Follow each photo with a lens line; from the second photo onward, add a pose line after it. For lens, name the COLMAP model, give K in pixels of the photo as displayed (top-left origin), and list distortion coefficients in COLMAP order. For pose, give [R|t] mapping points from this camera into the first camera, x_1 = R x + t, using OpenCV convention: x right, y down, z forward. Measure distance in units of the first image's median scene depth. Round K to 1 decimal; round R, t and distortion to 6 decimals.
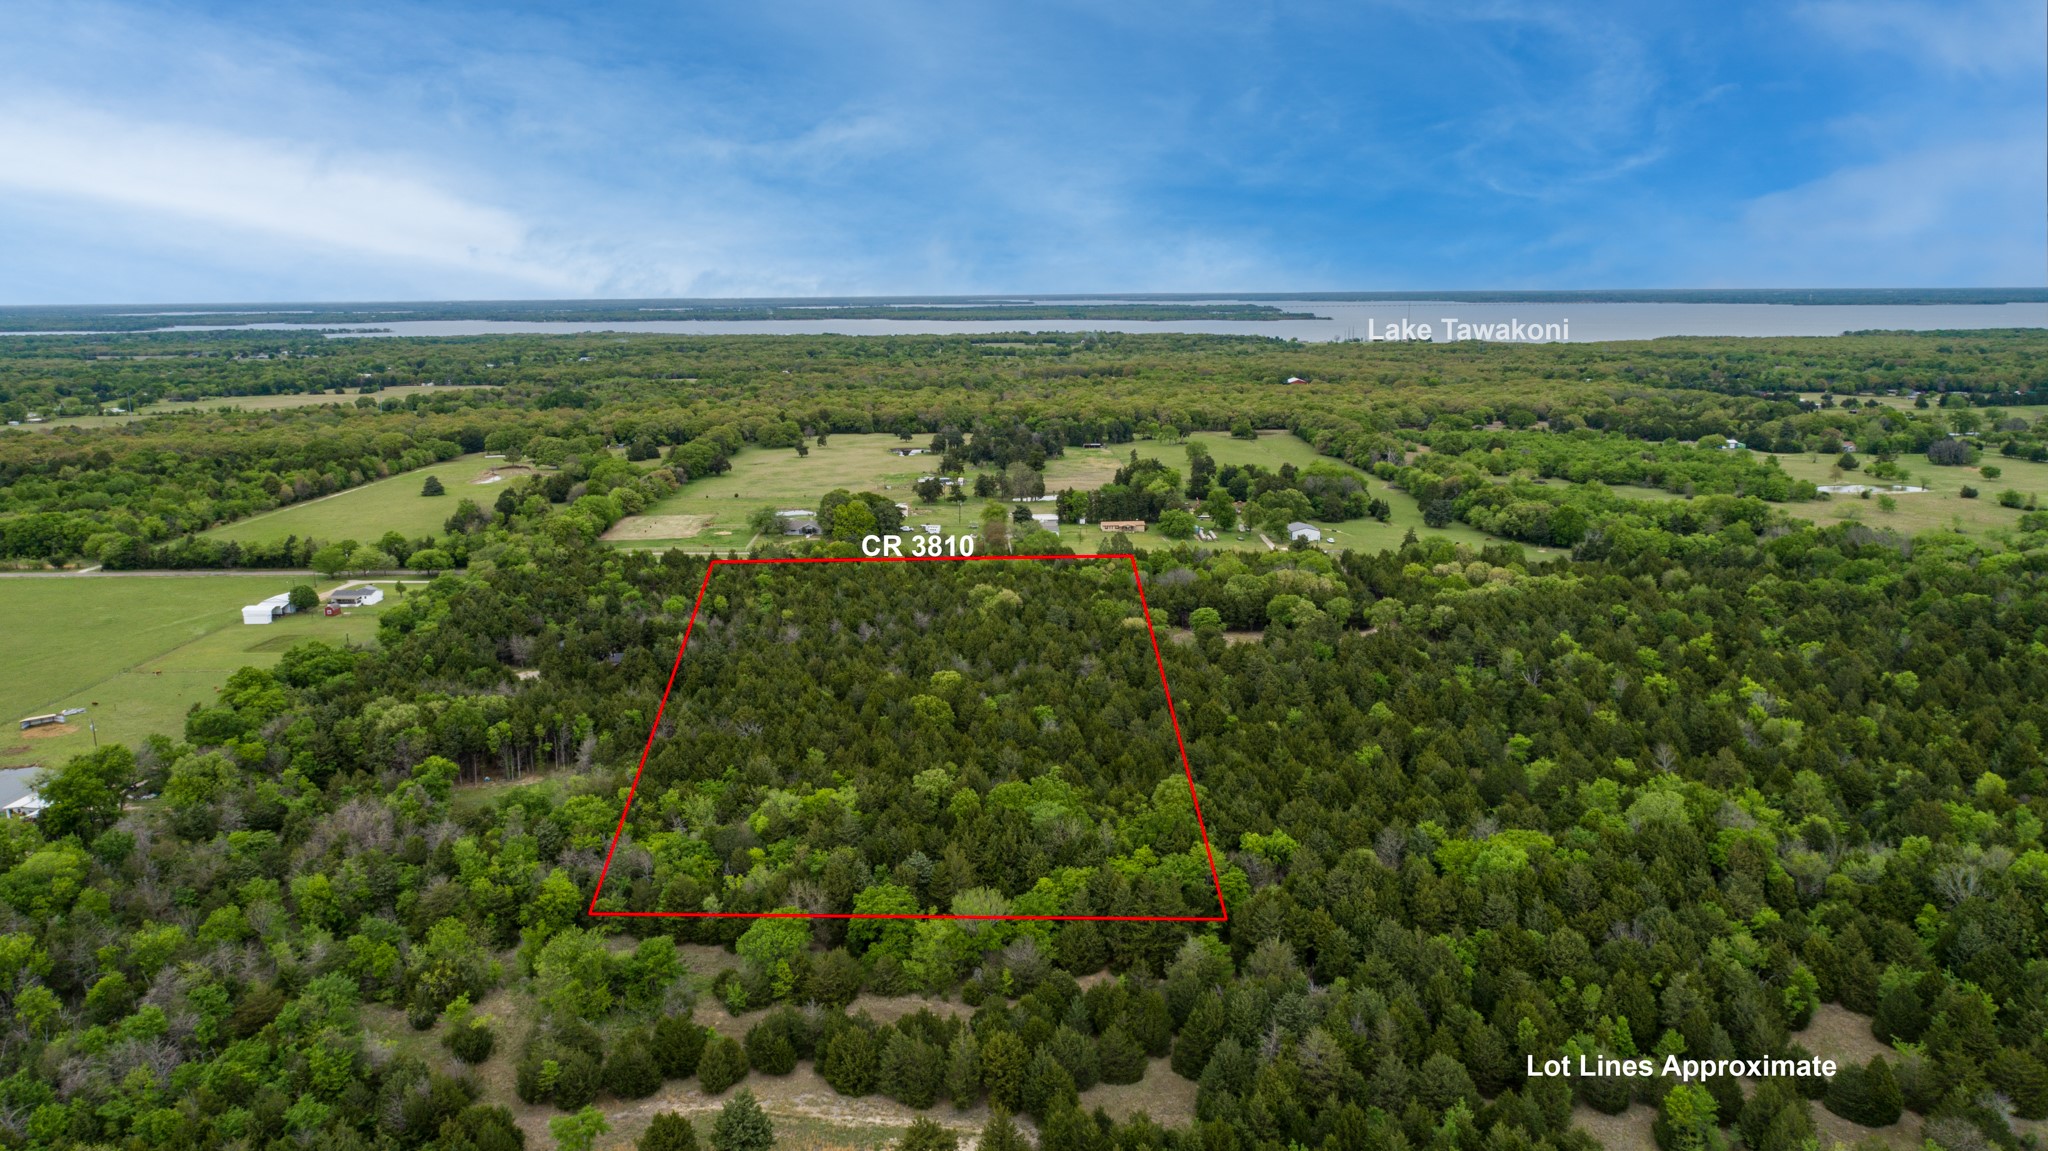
lens RADIAL K [[1419.1, 0, 1031.4], [0, 1419.1, 570.5], [0, 0, 1]] dist [-0.012611, 0.015219]
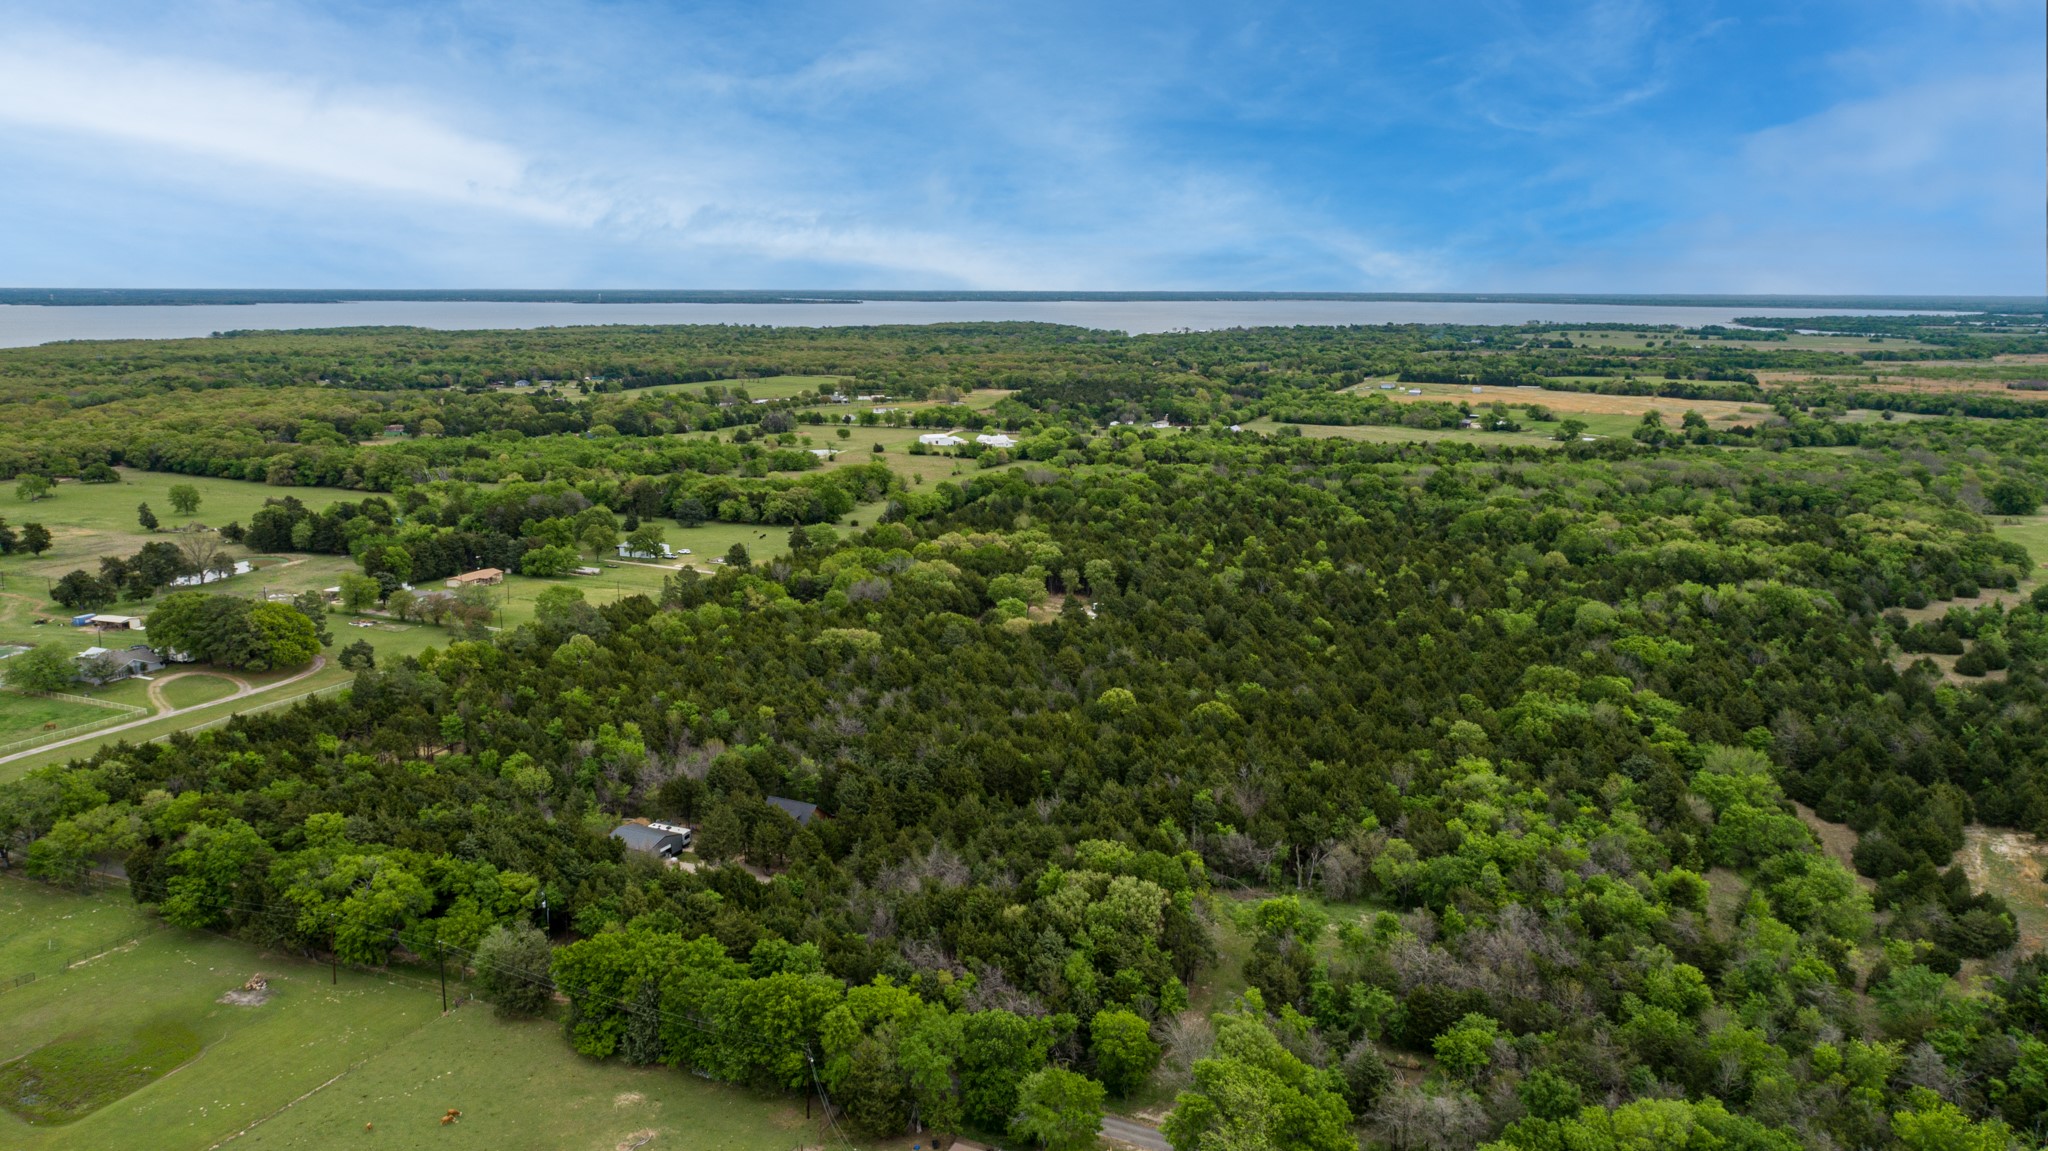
lens RADIAL K [[1419.1, 0, 1038.7], [0, 1419.1, 593.2], [0, 0, 1]] dist [-0.012611, 0.015219]
pose [[0.405461, -0.183573, 0.895490, -0.331074], [0.170198, 0.977659, 0.123354, -0.042236], [-0.898128, 0.102395, 0.427646, 0.227837]]
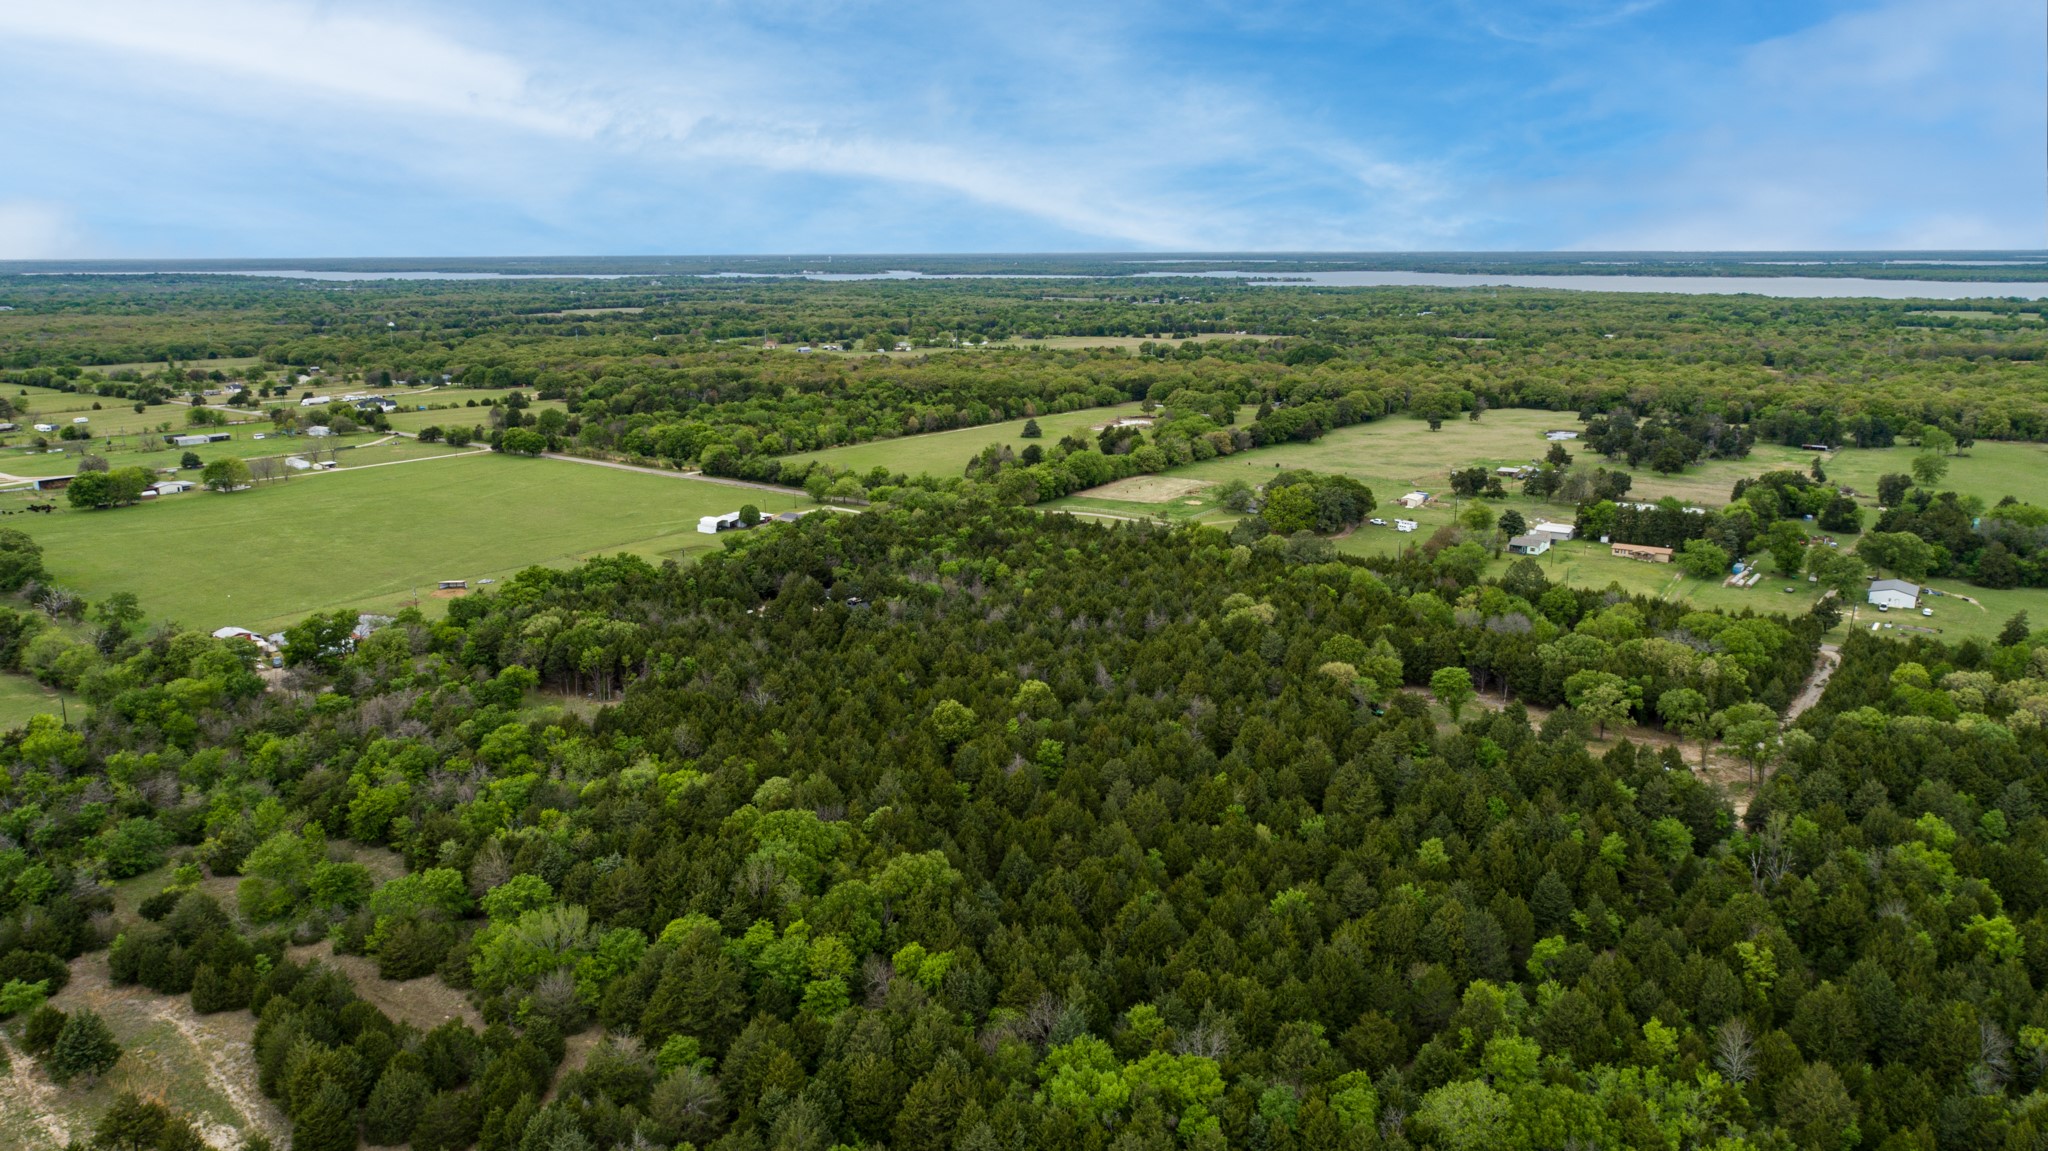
lens RADIAL K [[1419.1, 0, 1031.2], [0, 1419.1, 566.7], [0, 0, 1]] dist [-0.012611, 0.015219]
pose [[0.782506, 0.141690, -0.606307, 0.173132], [-0.123028, 0.989750, 0.072517, -0.023992], [0.610368, 0.017848, 0.791917, 0.104911]]
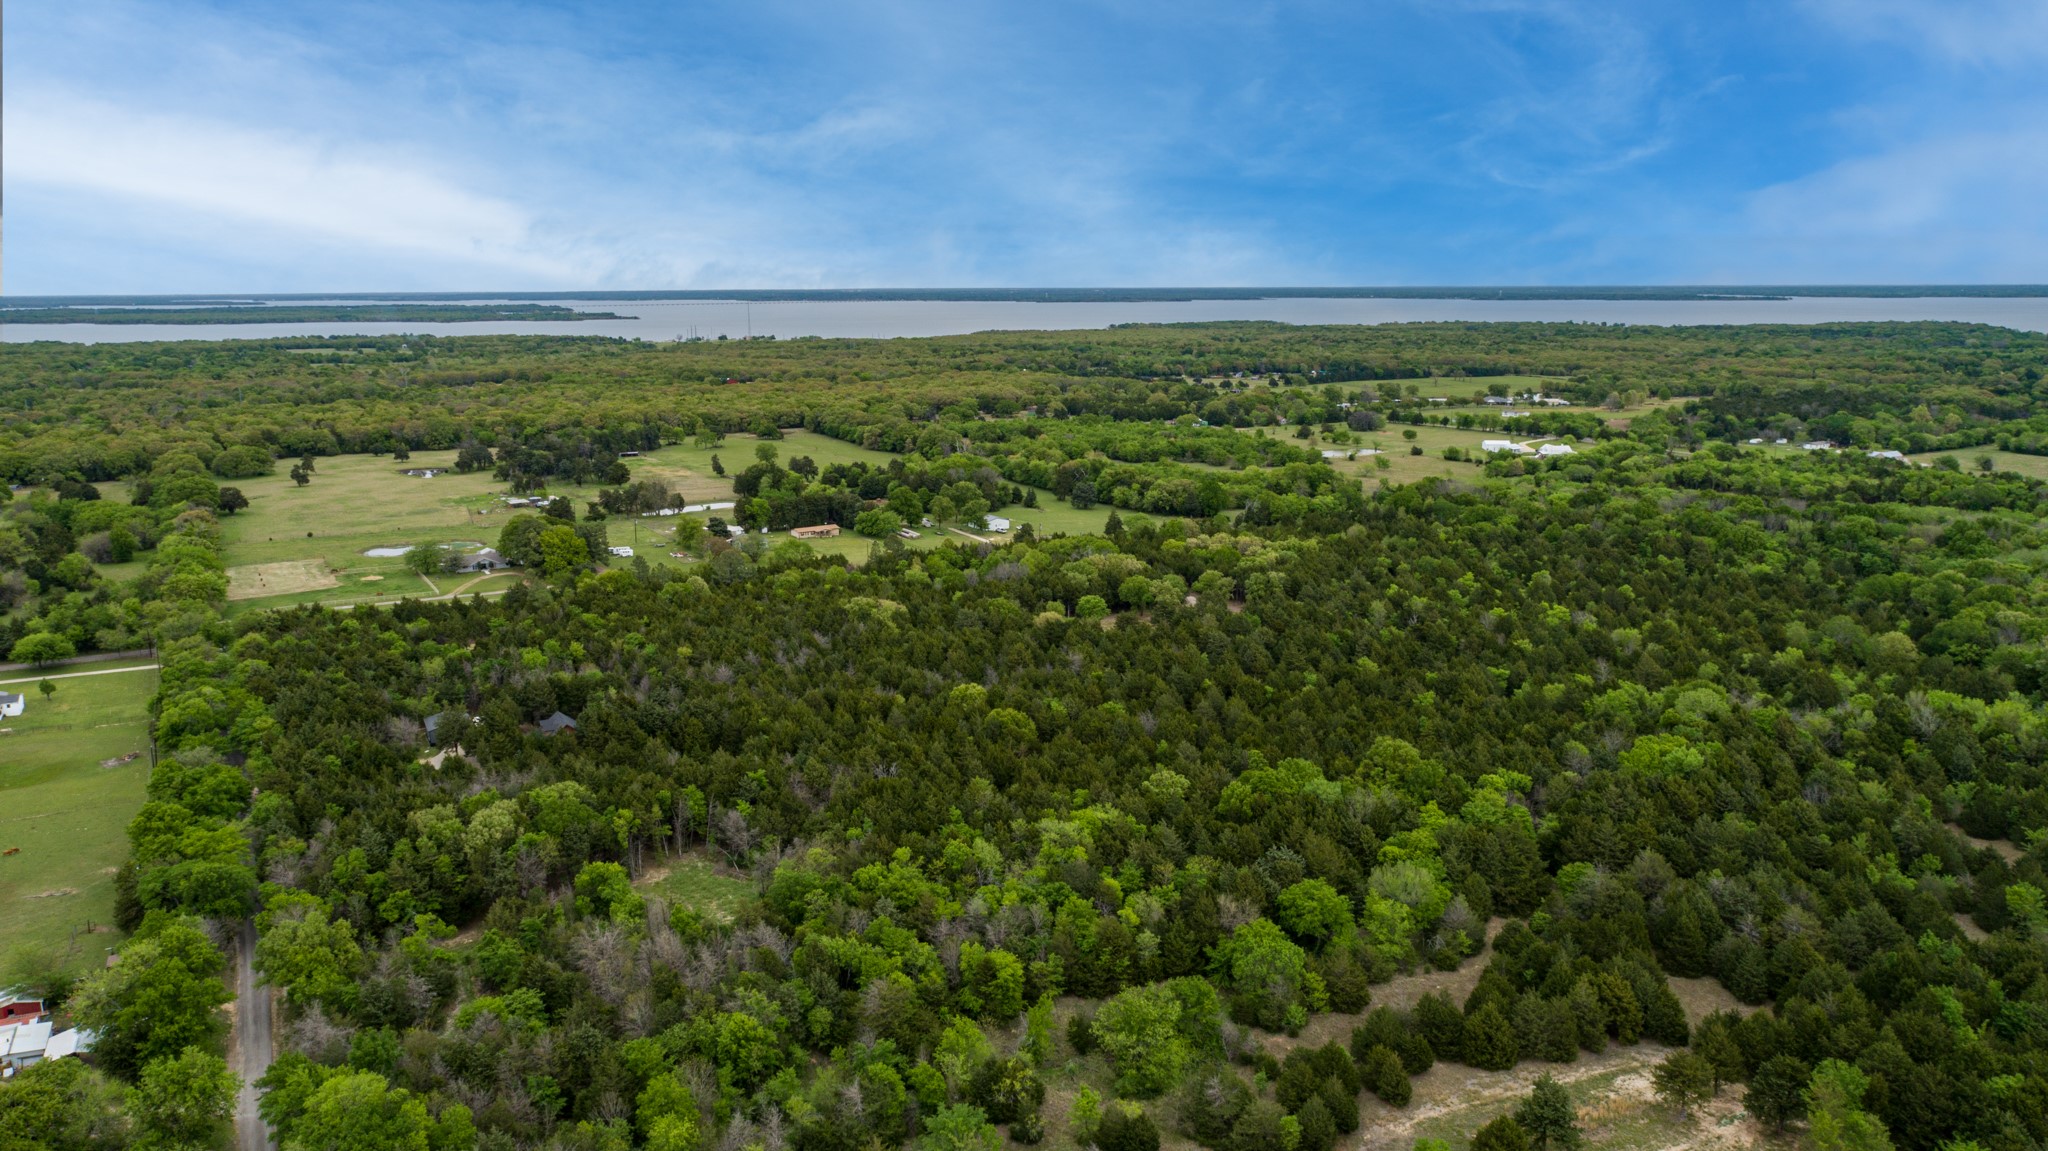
lens RADIAL K [[1419.1, 0, 1043.4], [0, 1419.1, 575.6], [0, 0, 1]] dist [-0.012611, 0.015219]
pose [[0.867301, -0.096721, 0.488297, -0.171936], [0.094793, 0.995082, 0.028735, -0.008766], [-0.488675, 0.021366, 0.872204, 0.051840]]
